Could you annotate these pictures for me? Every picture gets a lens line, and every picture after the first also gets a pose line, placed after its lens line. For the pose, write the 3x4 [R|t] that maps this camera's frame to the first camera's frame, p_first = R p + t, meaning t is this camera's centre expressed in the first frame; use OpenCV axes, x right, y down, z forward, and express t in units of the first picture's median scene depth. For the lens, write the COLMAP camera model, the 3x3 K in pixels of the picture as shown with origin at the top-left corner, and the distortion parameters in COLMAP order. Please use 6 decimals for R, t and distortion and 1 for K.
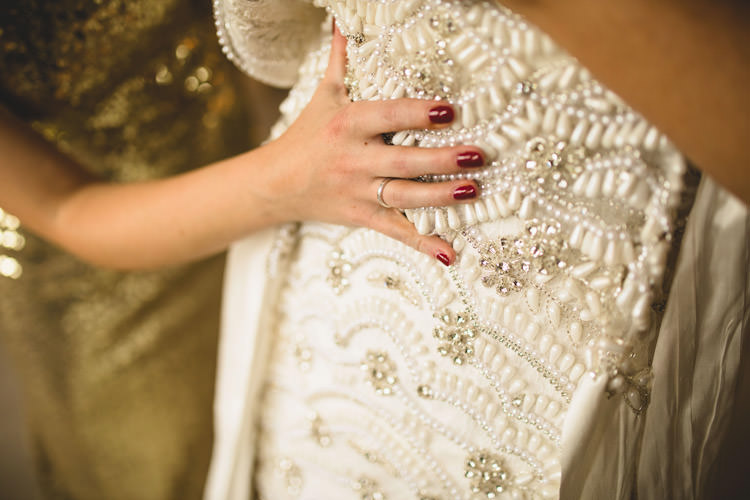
lens RADIAL K [[724.6, 0, 372.9], [0, 724.6, 268.0], [0, 0, 1]] dist [0.104943, -0.559287]
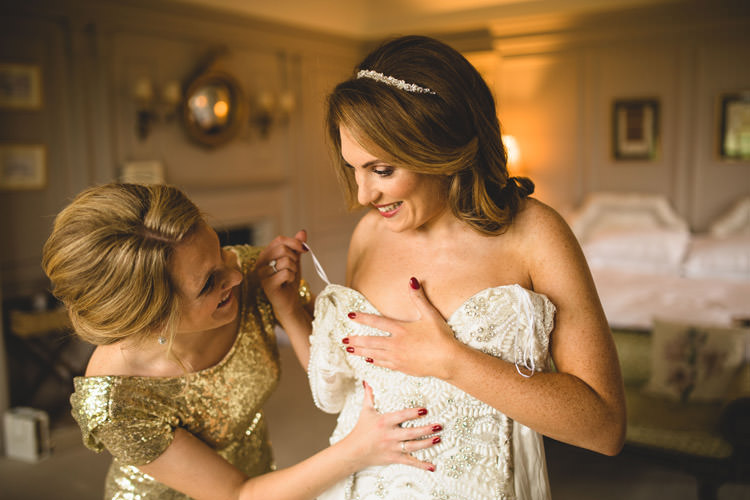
lens RADIAL K [[750.2, 0, 375.0], [0, 750.2, 250.0], [0, 0, 1]] dist [-0.043256, -0.001095]
pose [[0.962096, -0.121535, 0.244133, -0.698620], [0.204156, 0.914503, -0.349291, 0.176432], [-0.180809, 0.385893, 0.904652, -1.794500]]
